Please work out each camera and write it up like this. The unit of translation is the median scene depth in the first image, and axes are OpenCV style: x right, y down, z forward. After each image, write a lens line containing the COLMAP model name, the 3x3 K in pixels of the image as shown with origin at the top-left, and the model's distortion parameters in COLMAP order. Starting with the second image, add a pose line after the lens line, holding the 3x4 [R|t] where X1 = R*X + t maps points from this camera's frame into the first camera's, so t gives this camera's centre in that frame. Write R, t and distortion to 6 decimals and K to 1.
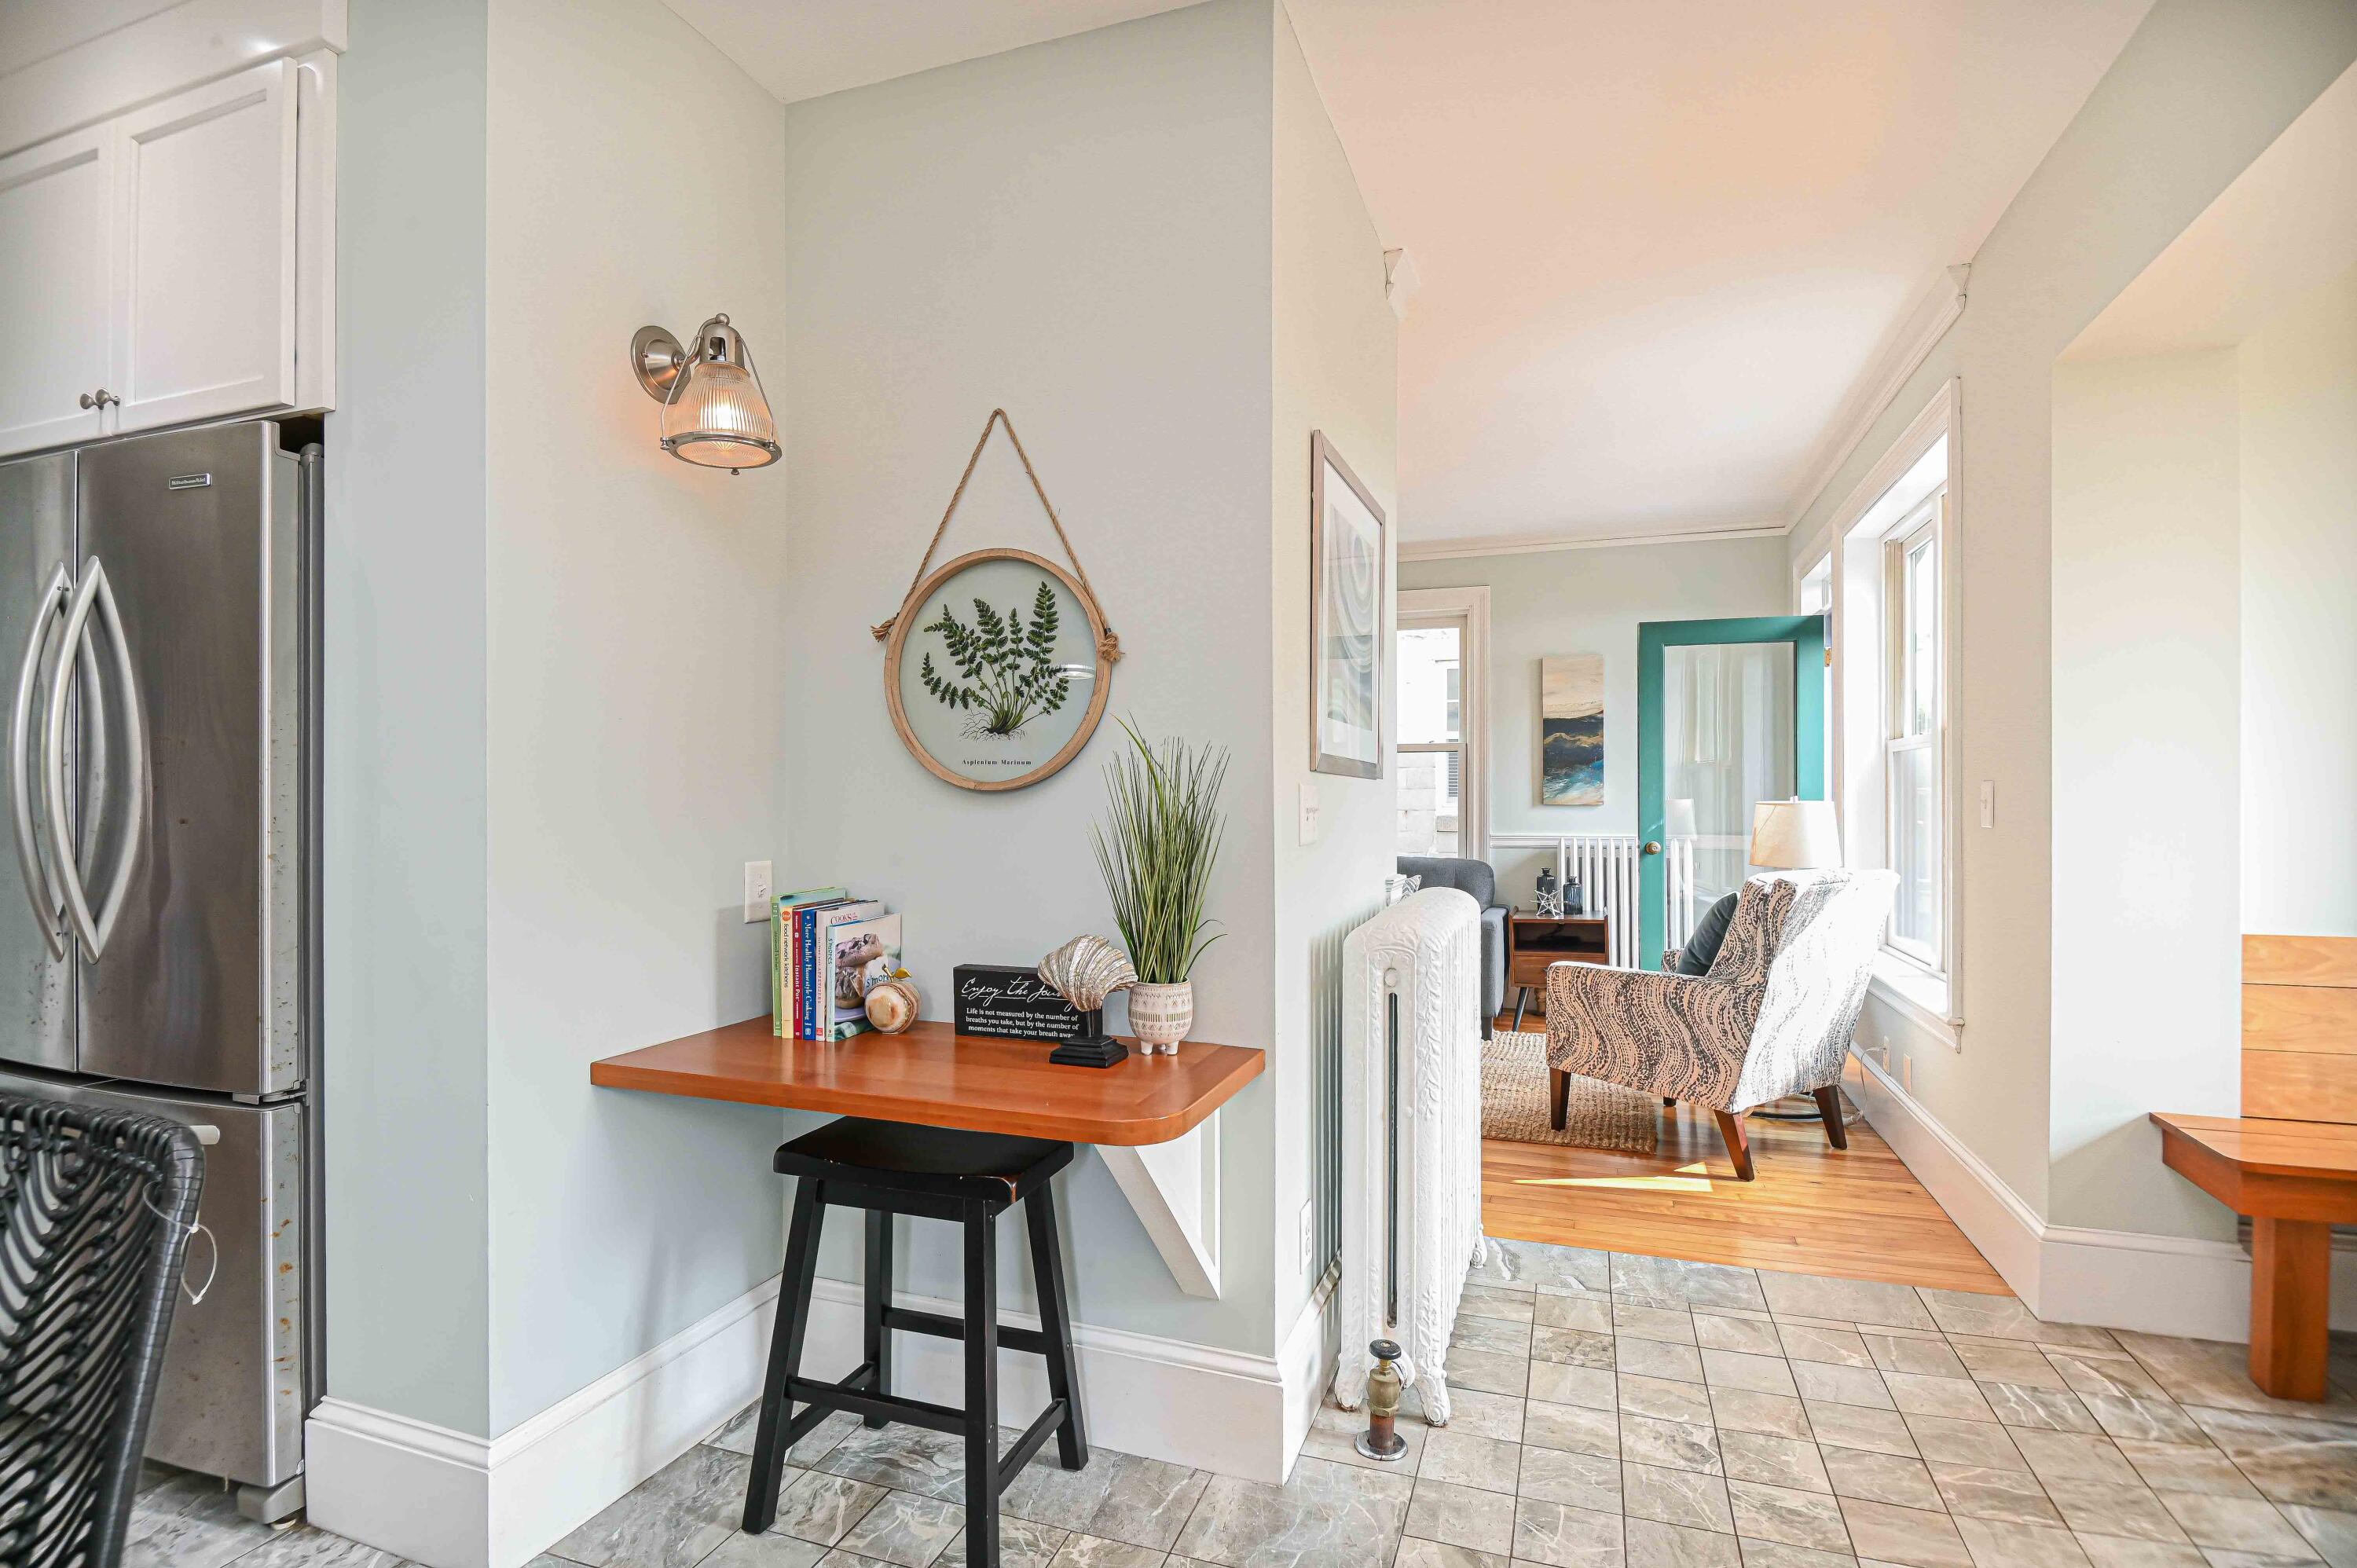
lens RADIAL K [[1173.6, 0, 1182.2], [0, 1173.6, 799.6], [0, 0, 1]] dist [0.001036, -0.018657]
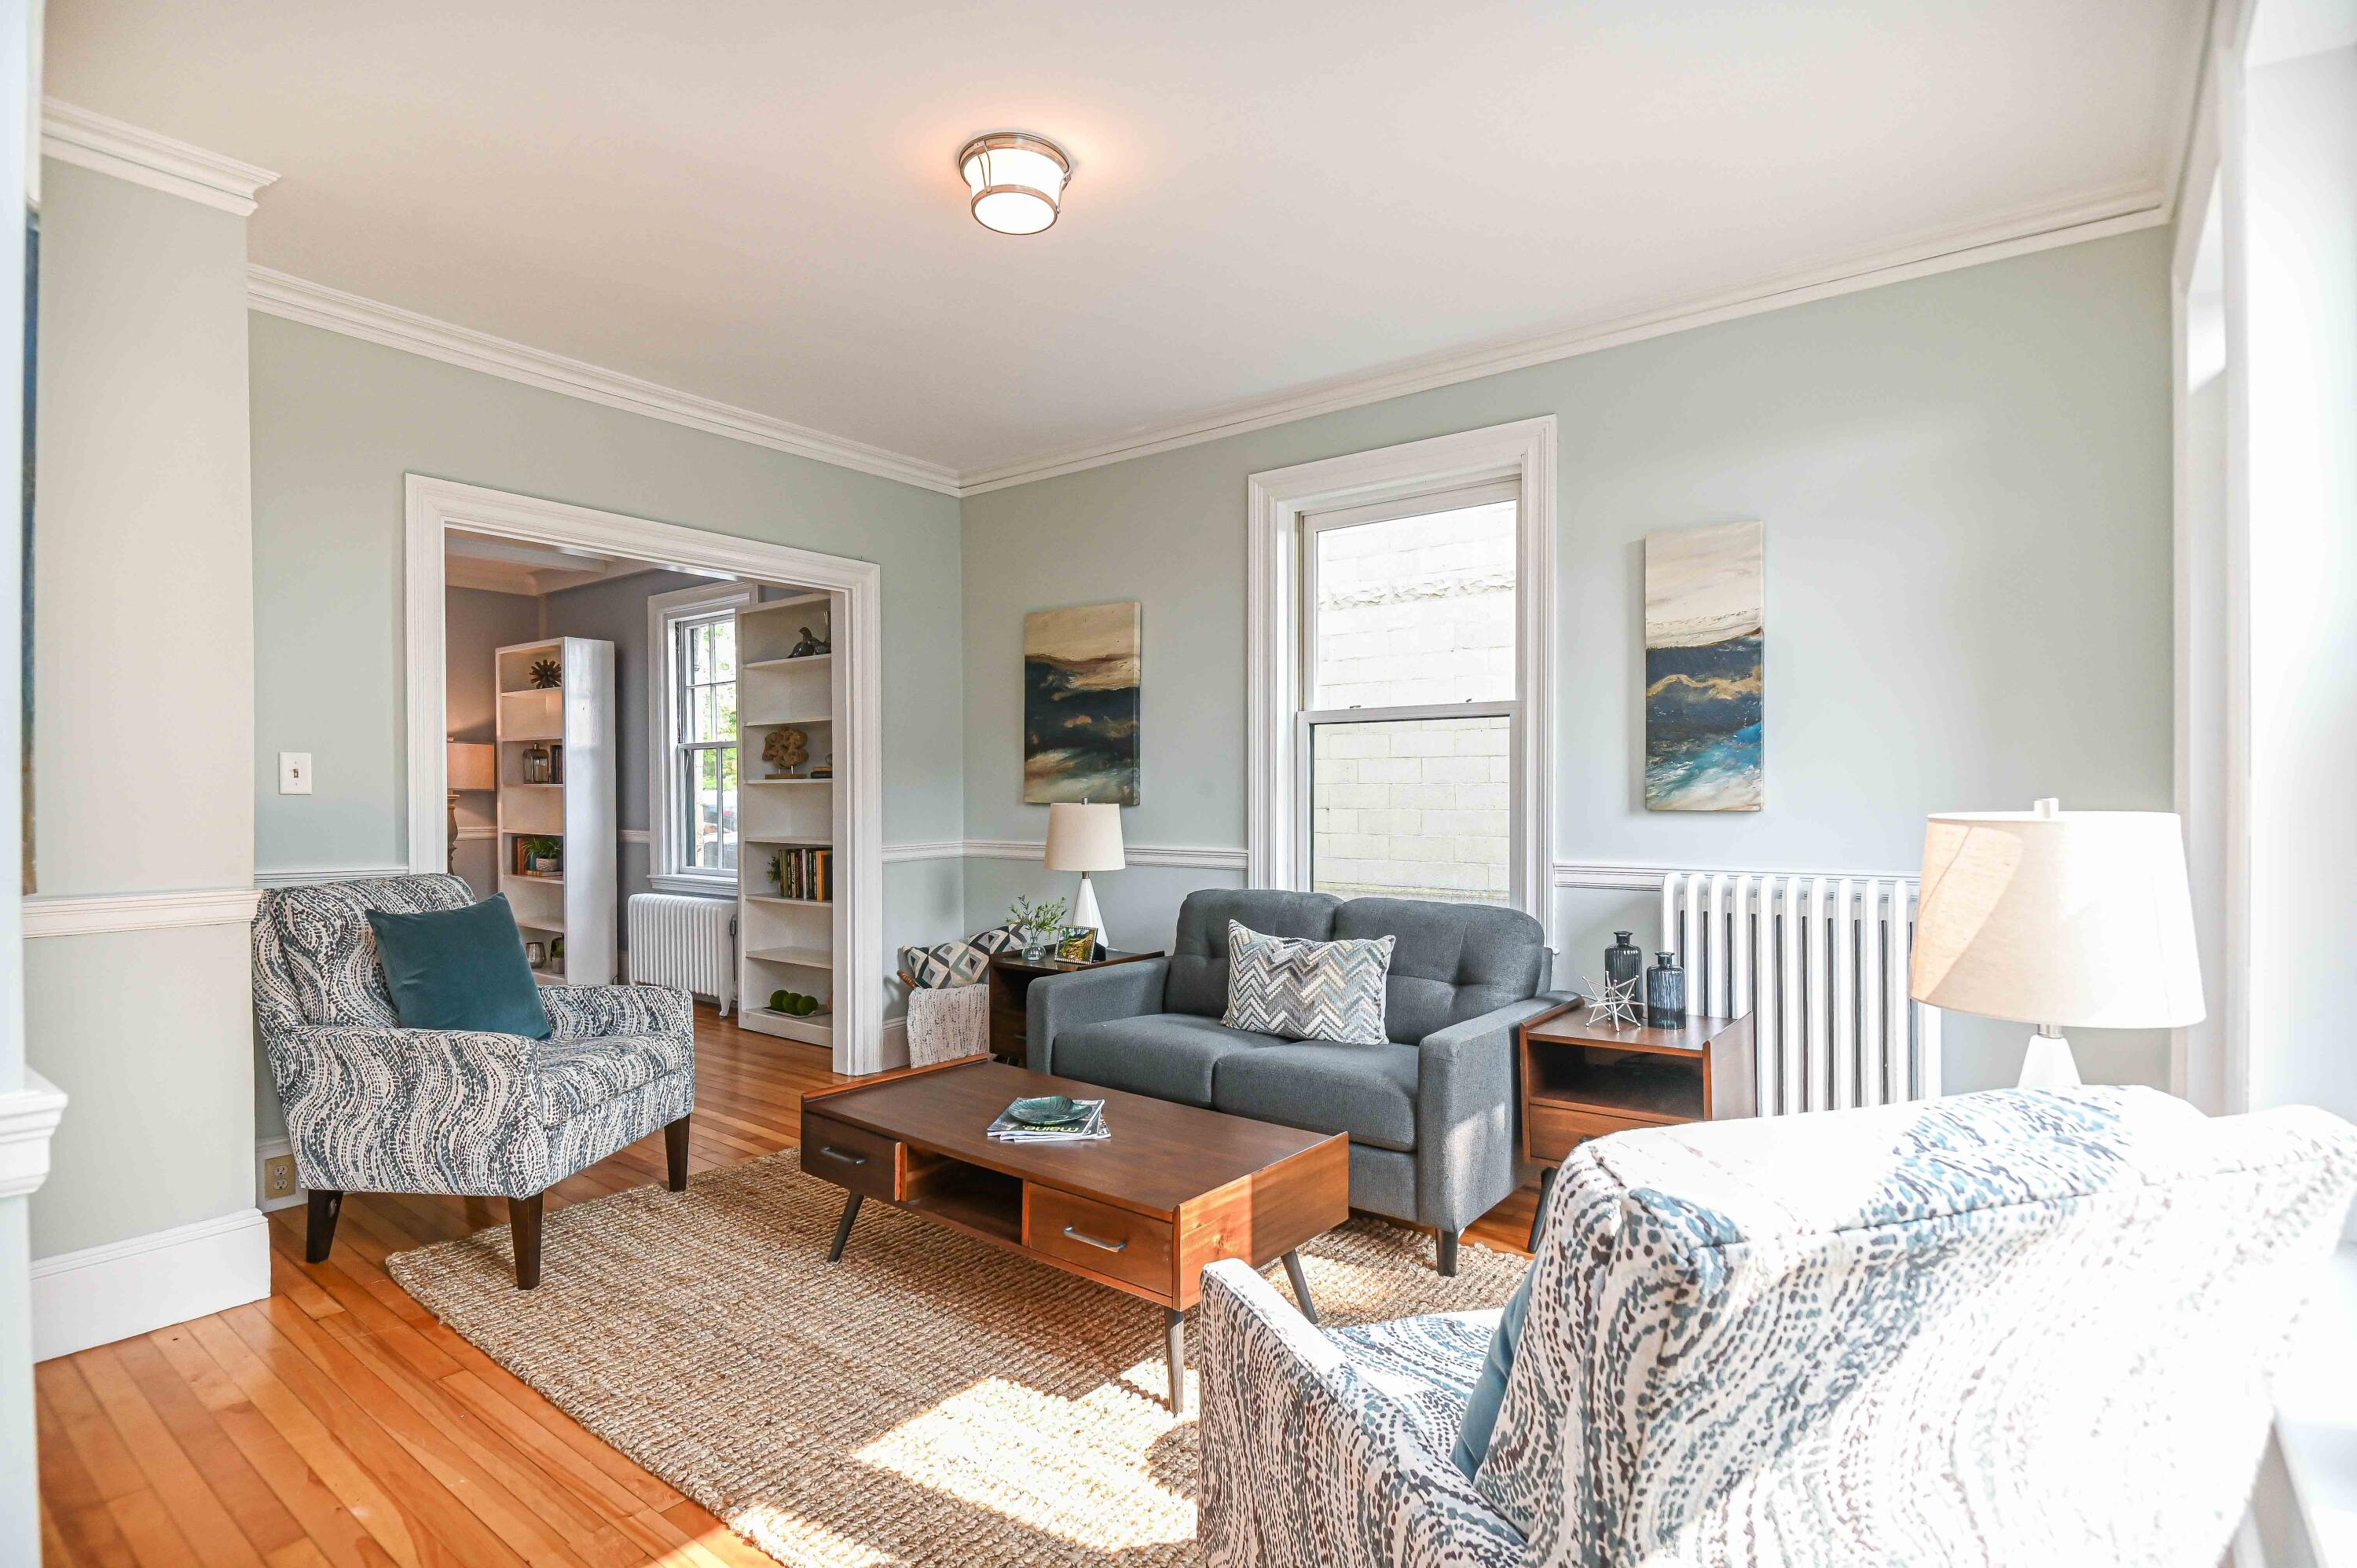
lens RADIAL K [[1173.6, 0, 1173.1], [0, 1173.6, 797.4], [0, 0, 1]] dist [0.001036, -0.018657]
pose [[0.948904, 0.003008, -0.315549, 0.819976], [-0.001881, 0.999991, 0.003875, -0.009006], [0.315558, -0.003084, 0.948901, 1.276421]]
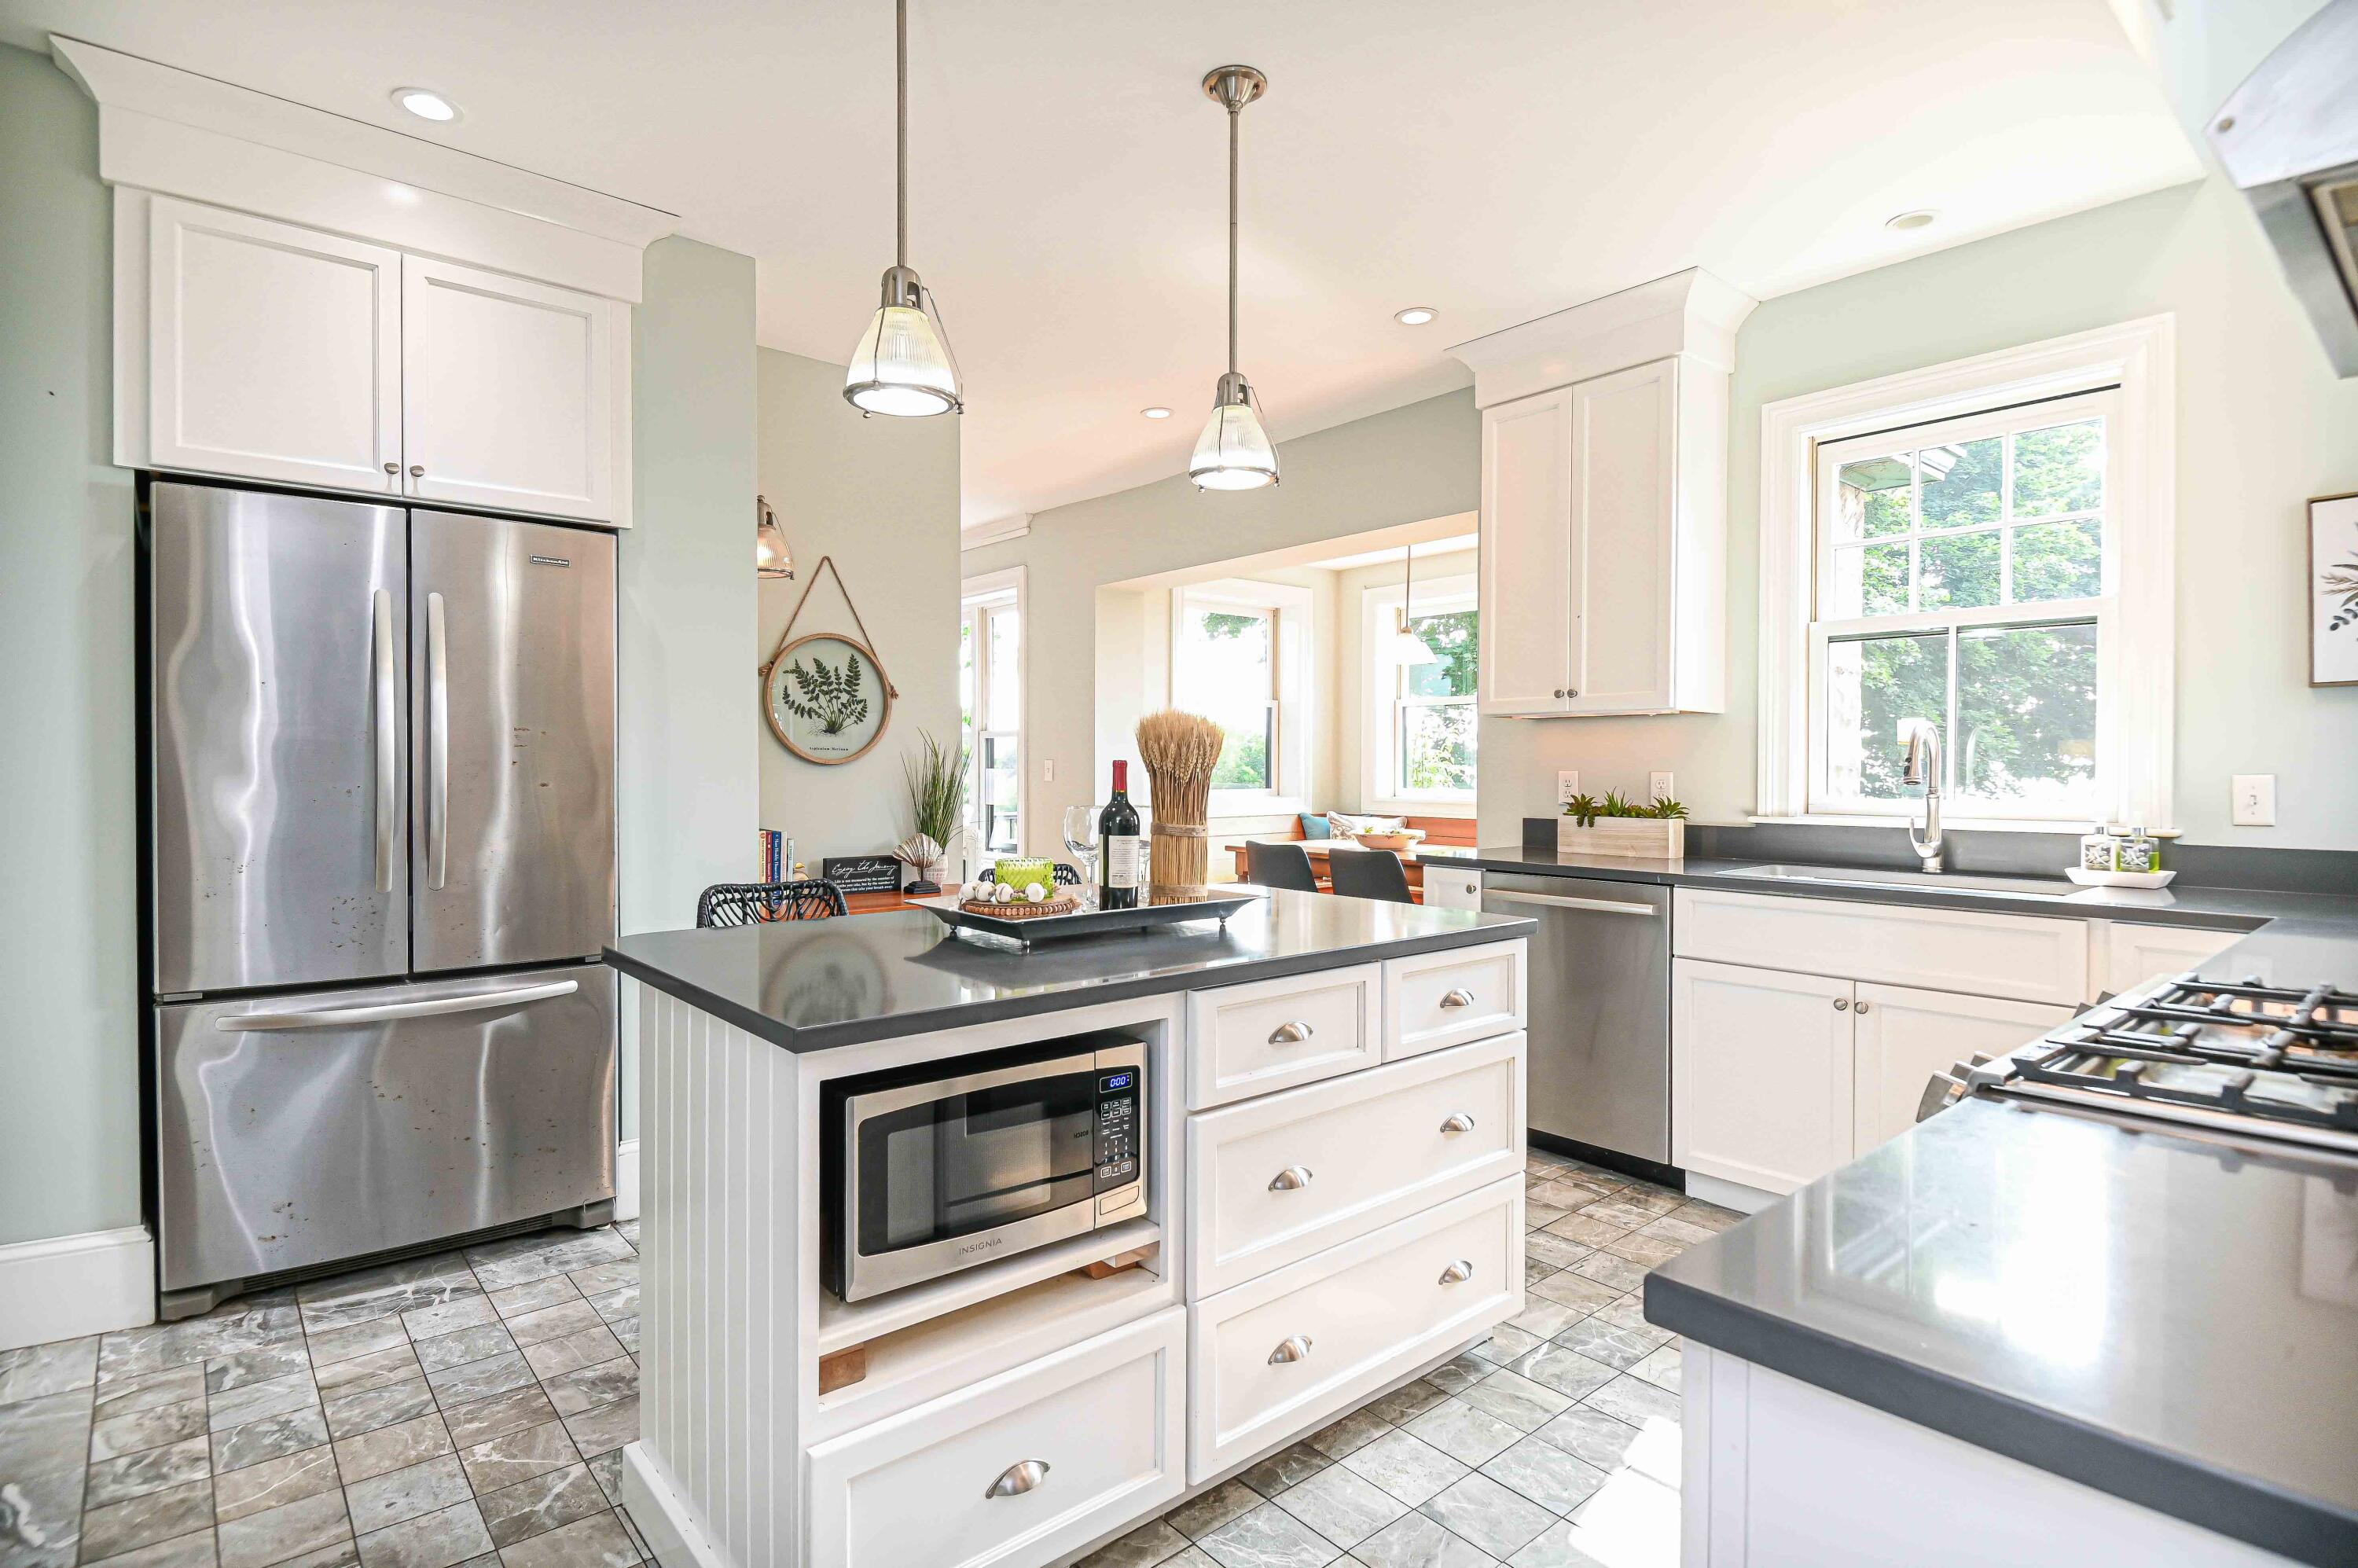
lens RADIAL K [[1174.1, 0, 1182.1], [0, 1174.1, 776.8], [0, 0, 1]] dist [0.001036, -0.018657]
pose [[0.507403, -0.007471, 0.861677, -1.434754], [0.000014, 0.999962, 0.008662, -0.003598], [-0.861709, -0.004383, 0.507384, -0.405000]]
